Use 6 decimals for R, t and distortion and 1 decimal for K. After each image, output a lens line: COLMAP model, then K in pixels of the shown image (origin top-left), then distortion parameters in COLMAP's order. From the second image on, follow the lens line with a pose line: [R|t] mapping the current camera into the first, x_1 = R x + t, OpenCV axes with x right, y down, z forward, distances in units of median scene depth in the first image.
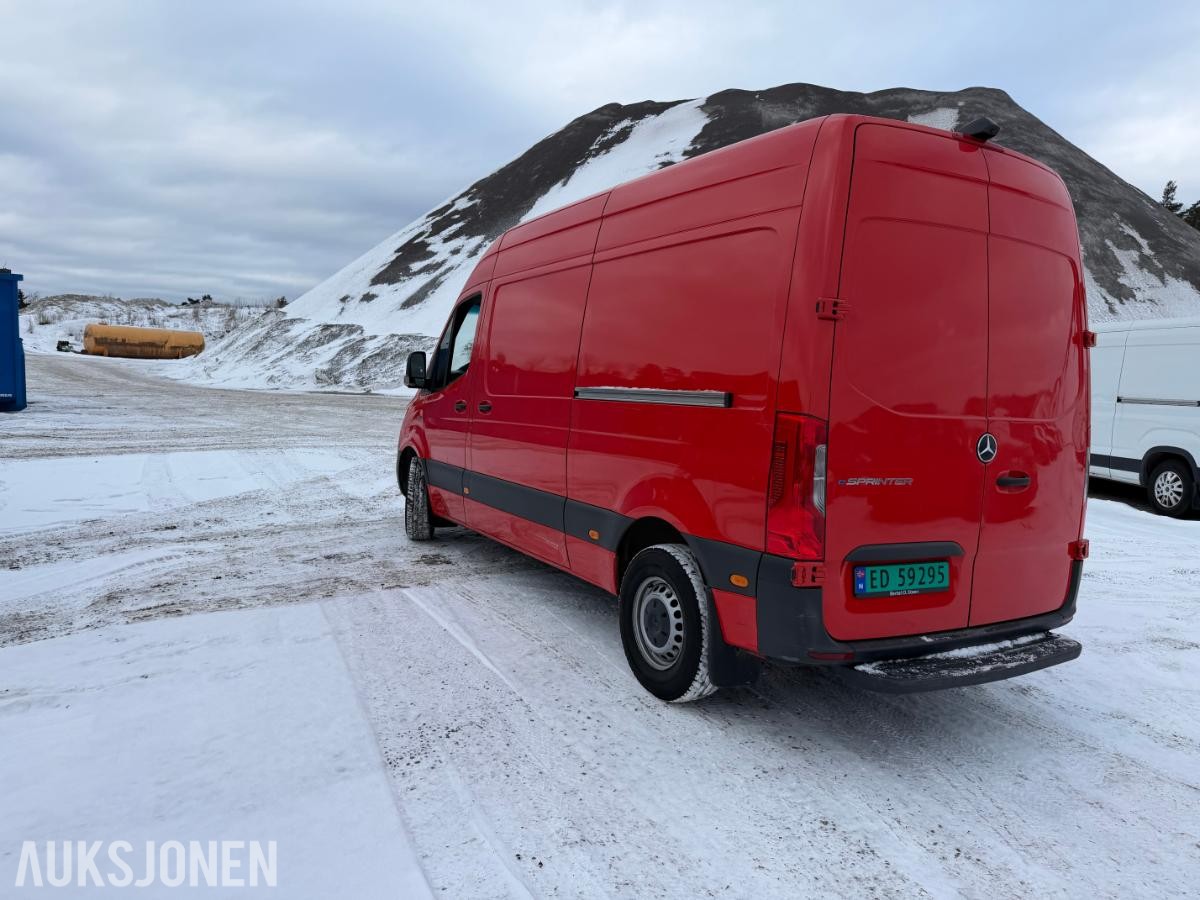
lens RADIAL K [[832.6, 0, 589.8], [0, 832.6, 459.3], [0, 0, 1]] dist [0.035665, -0.041568]
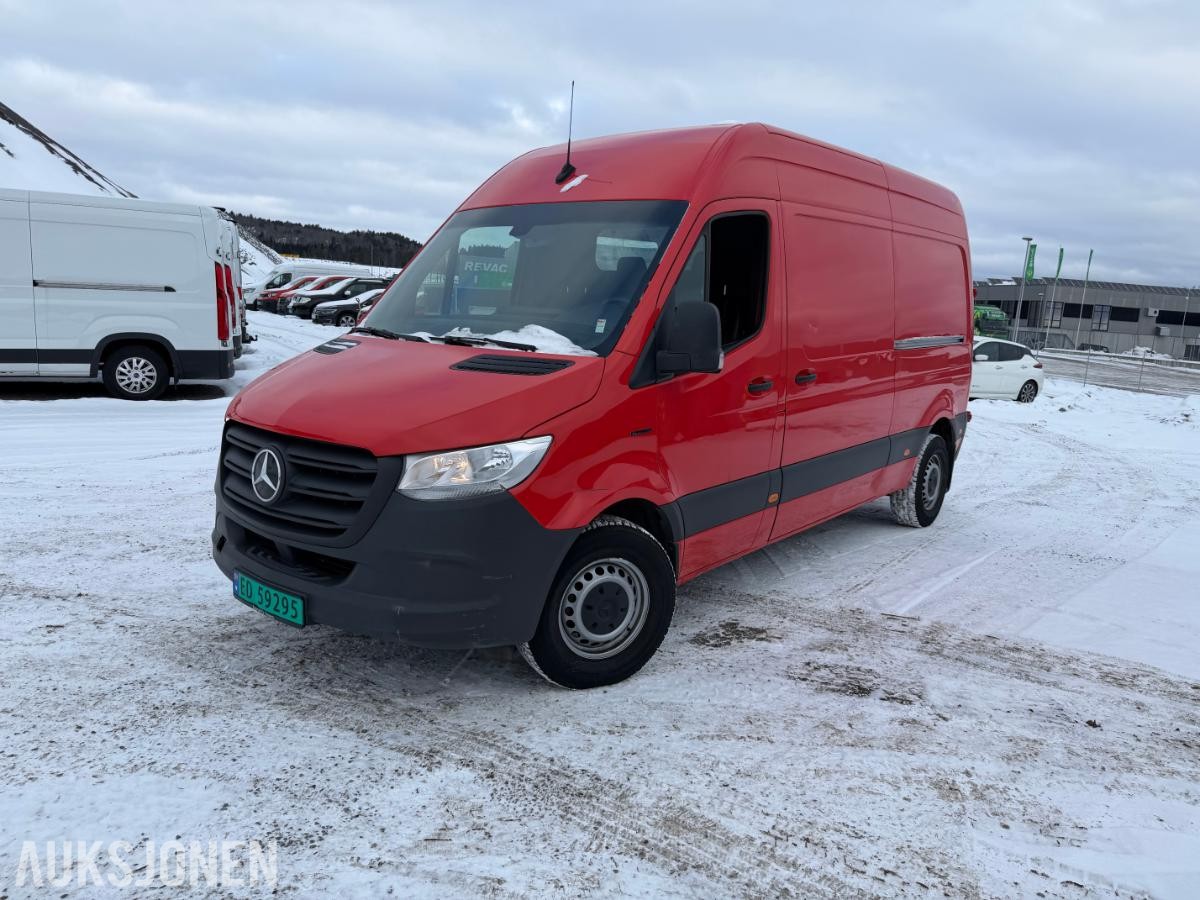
lens RADIAL K [[832.6, 0, 613.1], [0, 832.6, 439.9], [0, 0, 1]] dist [0.035665, -0.041568]
pose [[-0.363052, -0.212350, 0.907249, -1.115043], [0.024900, 0.971126, 0.237265, -0.282933], [-0.931436, 0.108730, -0.347282, 2.046152]]
